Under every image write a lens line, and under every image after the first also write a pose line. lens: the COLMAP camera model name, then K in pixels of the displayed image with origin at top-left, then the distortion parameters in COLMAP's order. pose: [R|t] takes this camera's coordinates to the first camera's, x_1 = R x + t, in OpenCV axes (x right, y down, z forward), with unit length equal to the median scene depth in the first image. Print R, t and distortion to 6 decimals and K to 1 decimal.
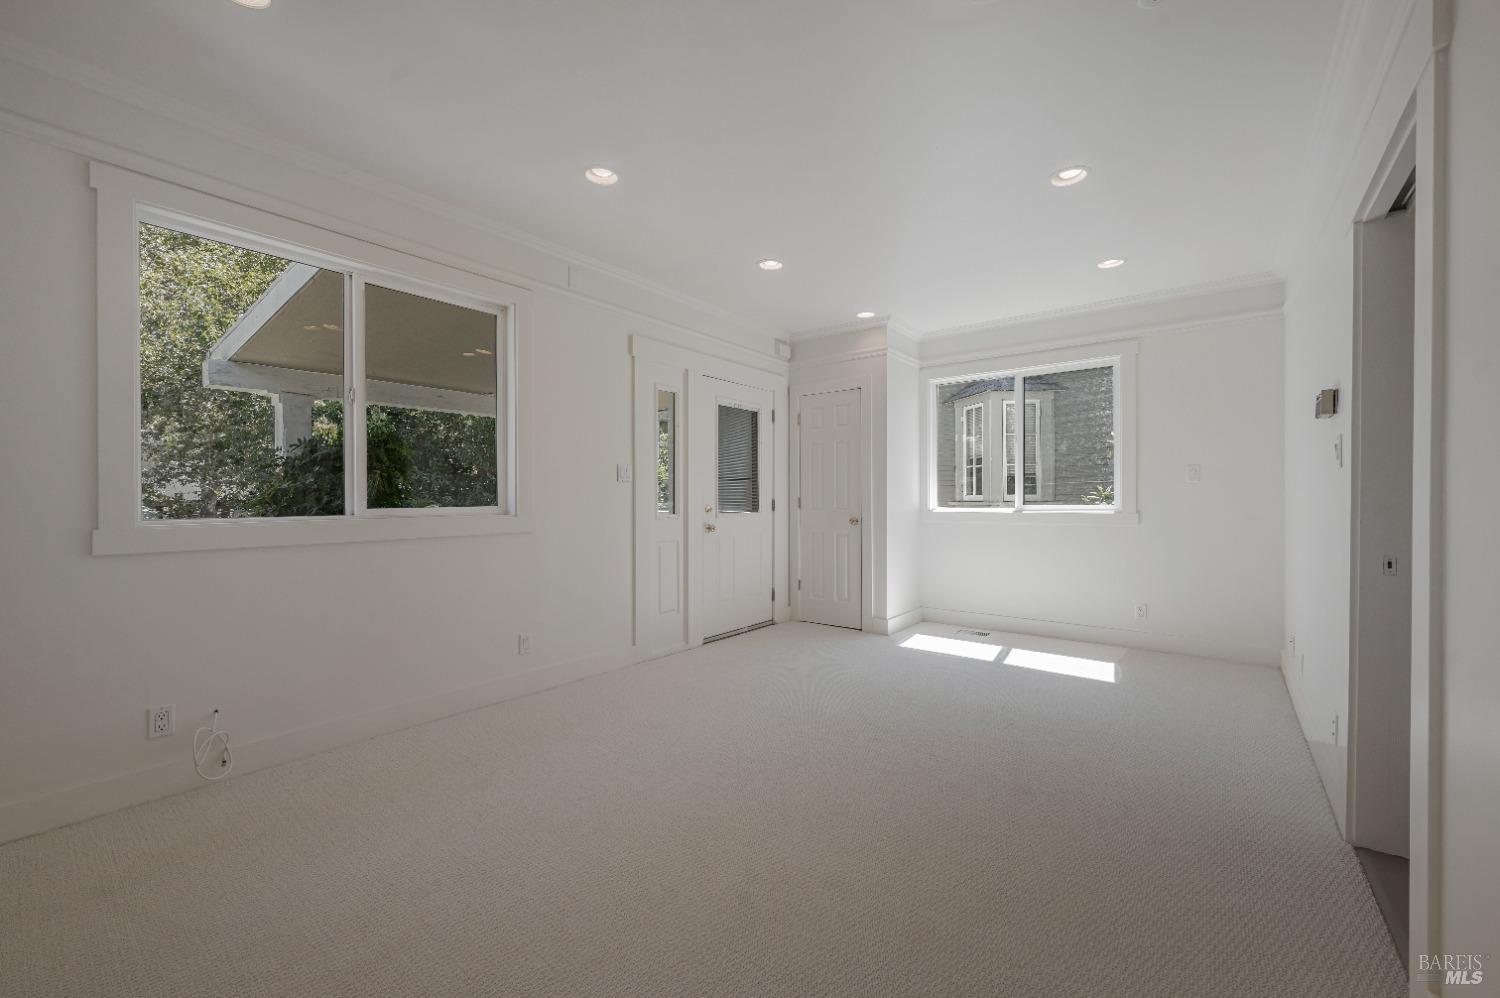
lens RADIAL K [[603.8, 0, 749.8], [0, 603.8, 497.2], [0, 0, 1]] dist [-0.002153, -0.000495]
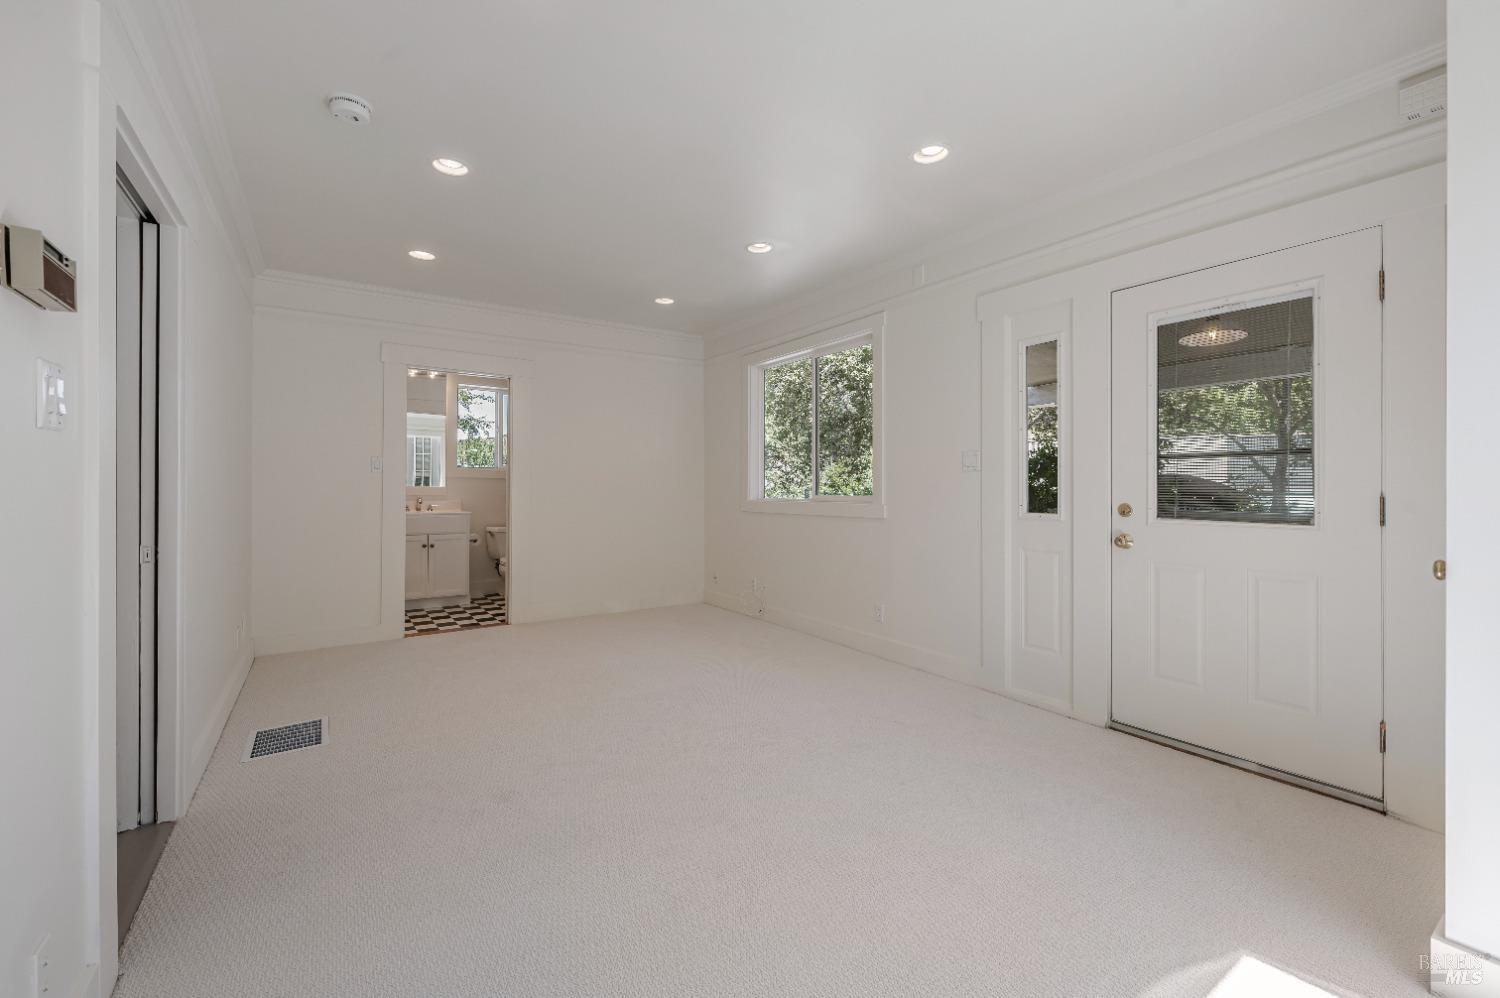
lens RADIAL K [[603.8, 0, 749.1], [0, 603.8, 492.3], [0, 0, 1]] dist [-0.002153, -0.000495]
pose [[-0.299427, -0.000675, -0.954119, 0.621712], [-0.009243, 0.999955, 0.002193, 0.005051], [0.954074, 0.009476, -0.299420, 0.830647]]
